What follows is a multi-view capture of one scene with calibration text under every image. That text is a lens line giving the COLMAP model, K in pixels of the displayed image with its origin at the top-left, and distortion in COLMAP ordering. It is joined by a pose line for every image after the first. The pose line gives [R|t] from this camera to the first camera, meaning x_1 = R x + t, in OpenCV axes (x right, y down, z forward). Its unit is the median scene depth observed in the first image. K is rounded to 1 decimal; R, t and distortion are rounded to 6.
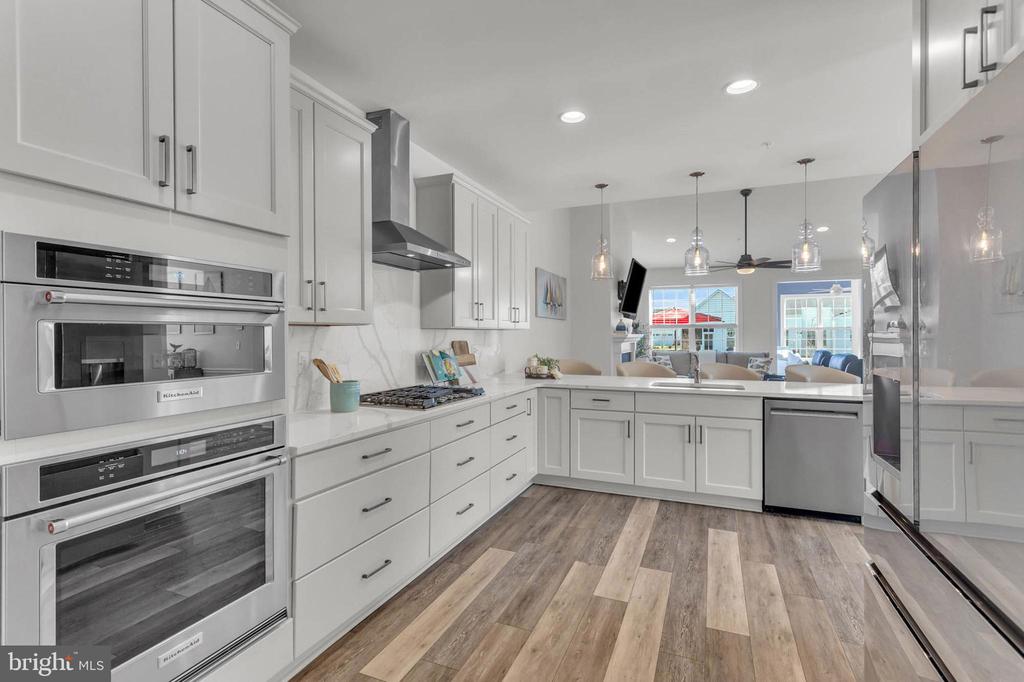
lens RADIAL K [[493.4, 0, 518.2], [0, 493.4, 337.6], [0, 0, 1]] dist [-0.002941, 0.002197]
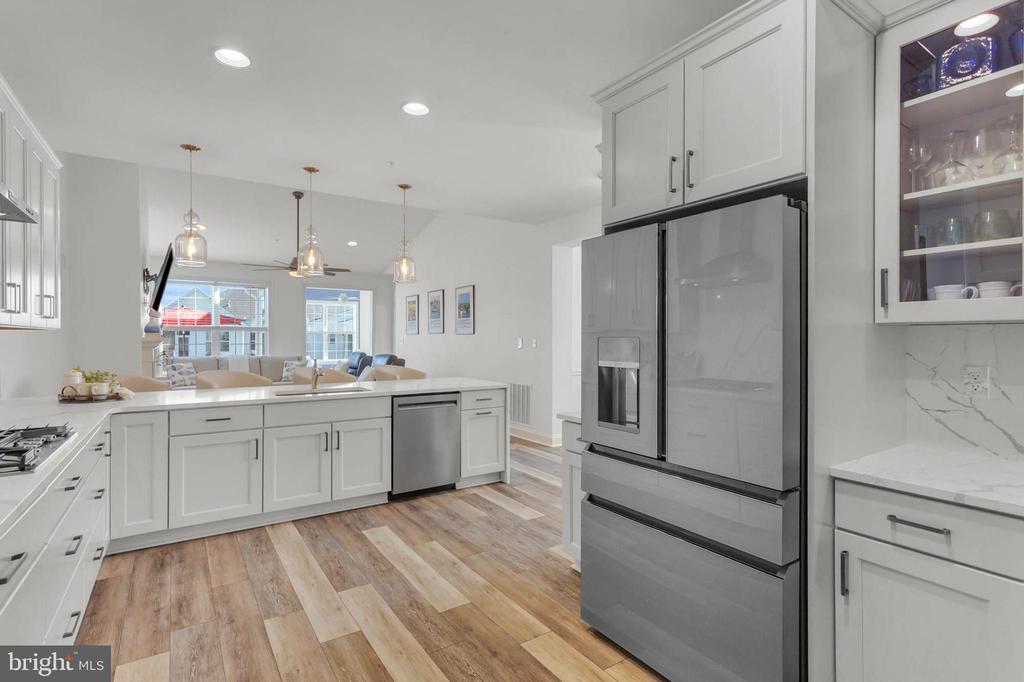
lens RADIAL K [[493.4, 0, 520.4], [0, 493.4, 339.8], [0, 0, 1]] dist [-0.002941, 0.002197]
pose [[0.543786, 0.000006, 0.839224, -0.270512], [0.002414, 0.999996, -0.001571, 0.000373], [-0.839220, 0.002880, 0.543784, 0.178128]]
